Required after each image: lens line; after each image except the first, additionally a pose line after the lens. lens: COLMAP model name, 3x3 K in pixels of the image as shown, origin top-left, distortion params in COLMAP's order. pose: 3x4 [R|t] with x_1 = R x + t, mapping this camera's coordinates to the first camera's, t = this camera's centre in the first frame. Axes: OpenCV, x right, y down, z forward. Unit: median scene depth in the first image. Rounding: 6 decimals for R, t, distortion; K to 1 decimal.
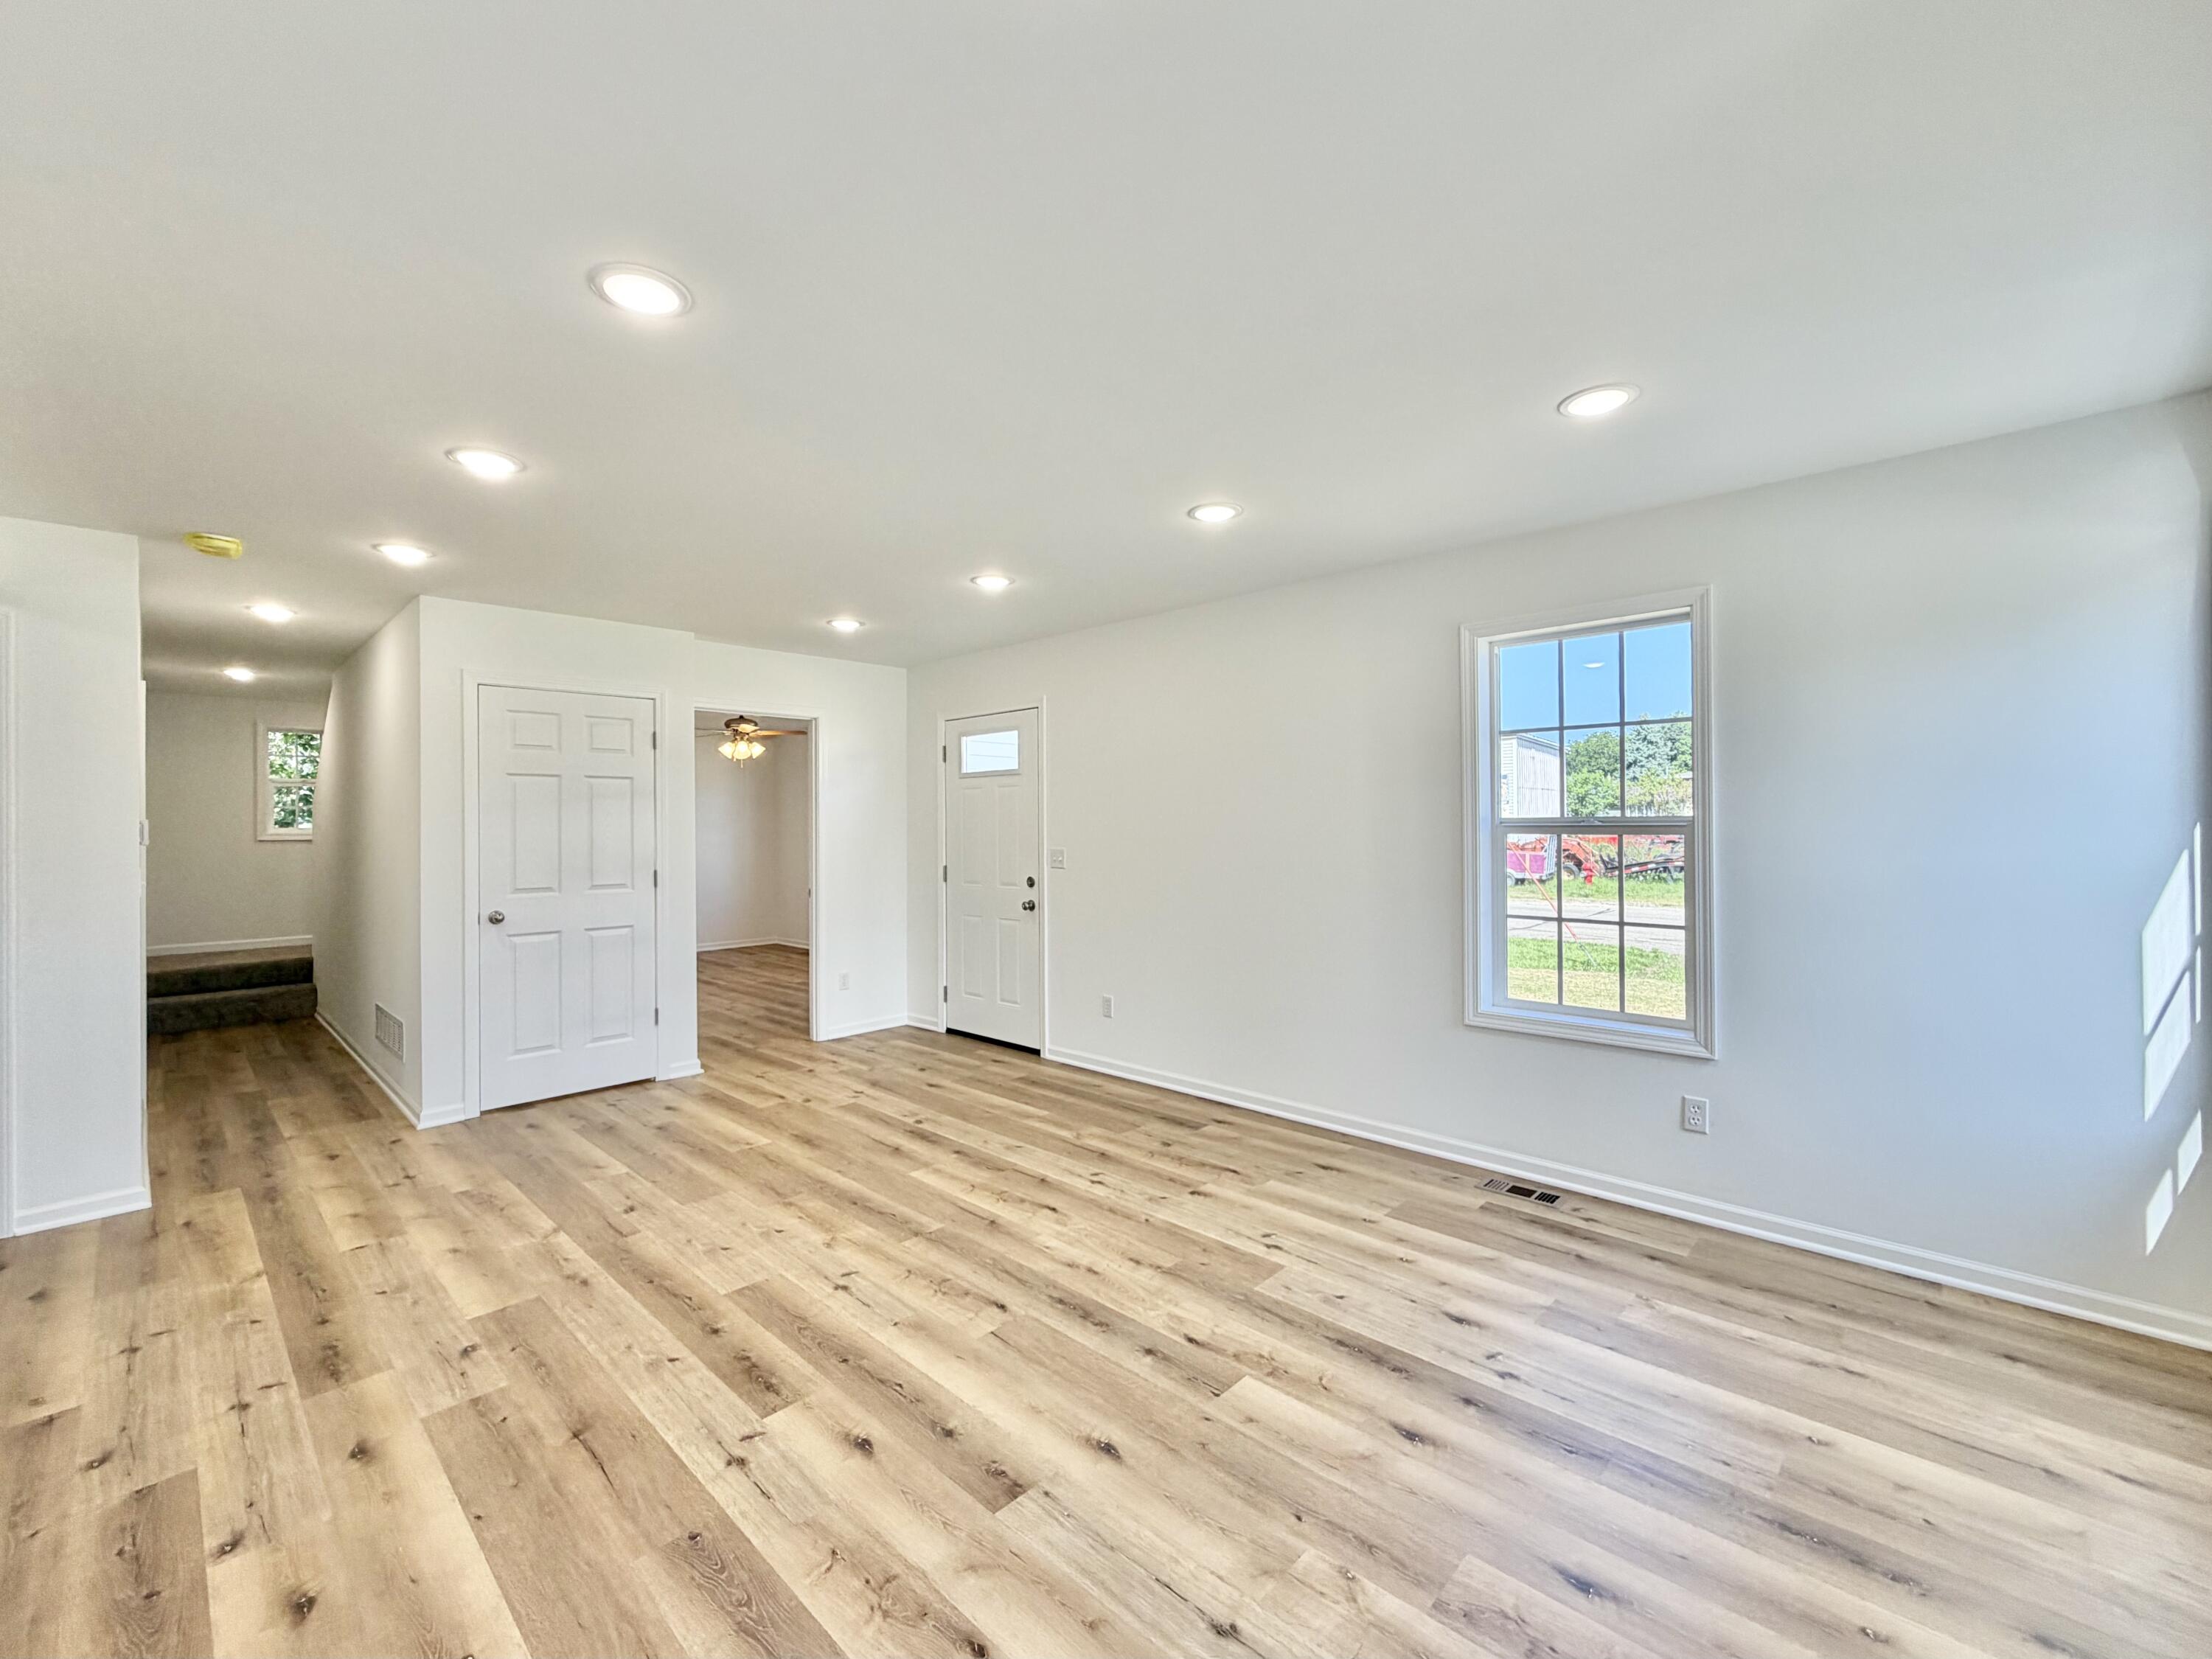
lens RADIAL K [[921.7, 0, 1074.9], [0, 921.7, 809.8], [0, 0, 1]] dist [-0.002407, 0.000365]
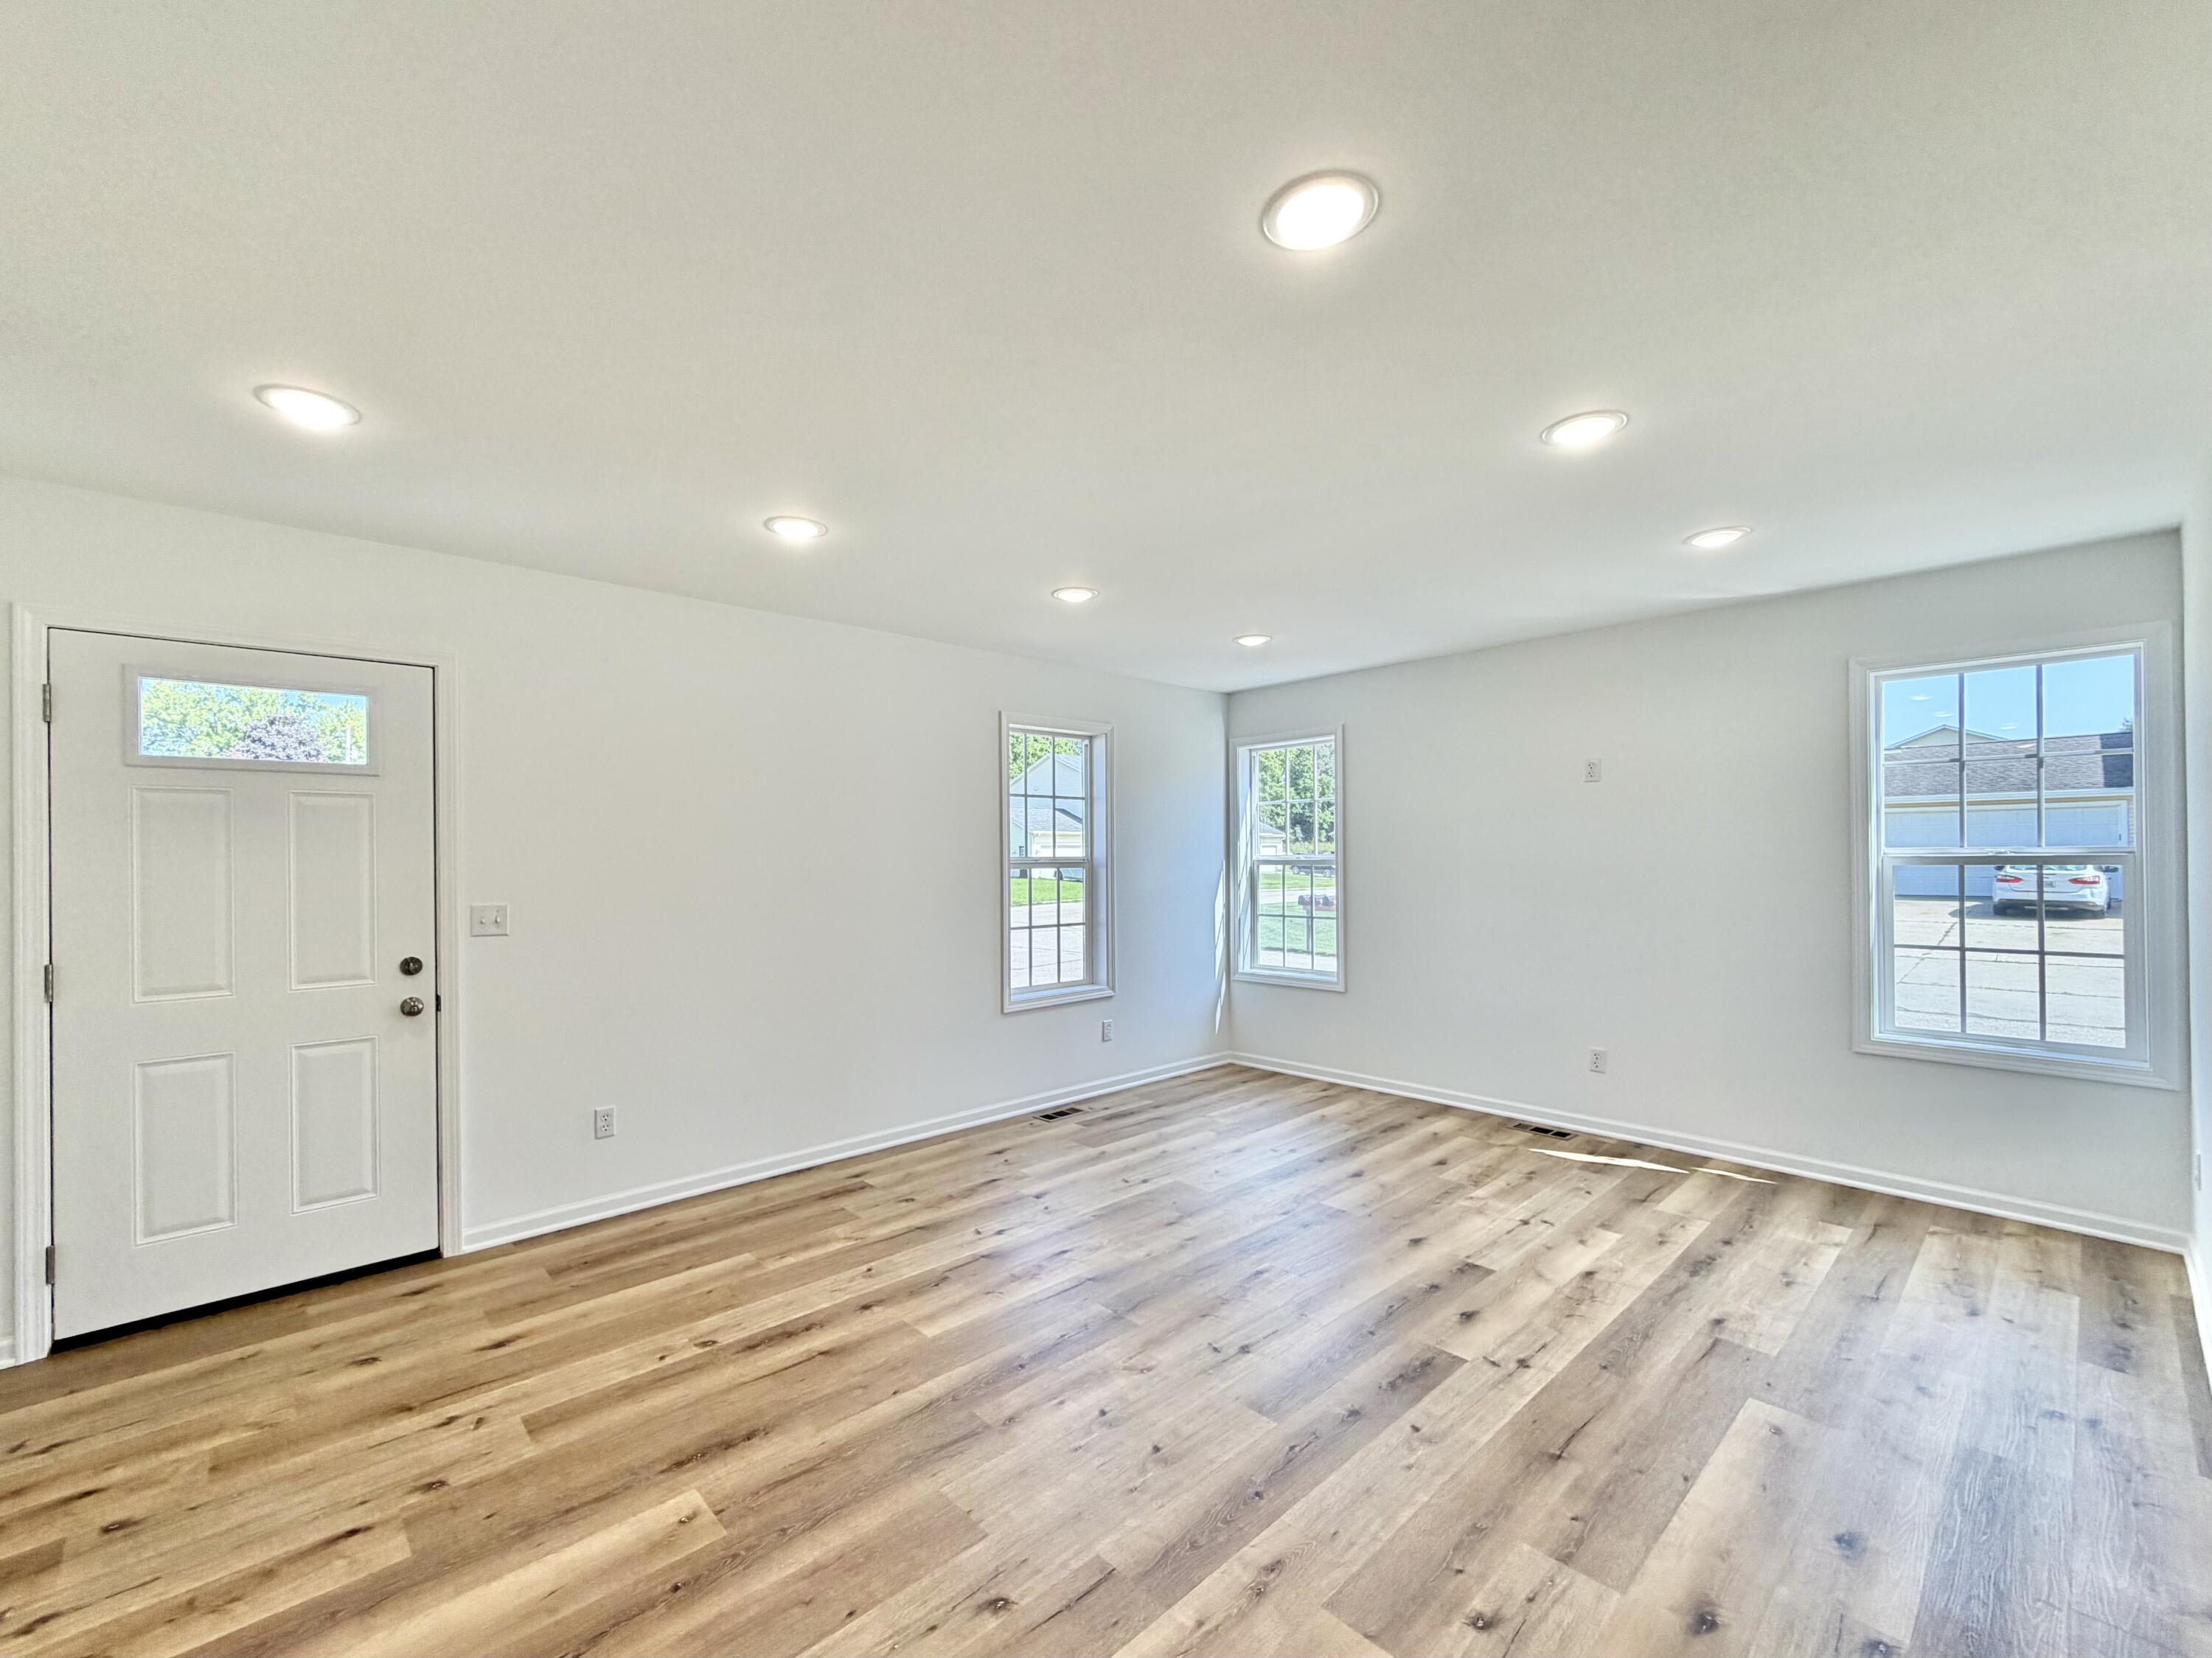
lens RADIAL K [[921.6, 0, 1070.9], [0, 921.6, 844.3], [0, 0, 1]] dist [-0.002407, 0.000365]
pose [[0.058402, 0.019105, 0.998110, -1.067255], [-0.007244, 0.999799, -0.018713, 0.018044], [-0.998267, -0.006137, 0.058529, 0.988856]]
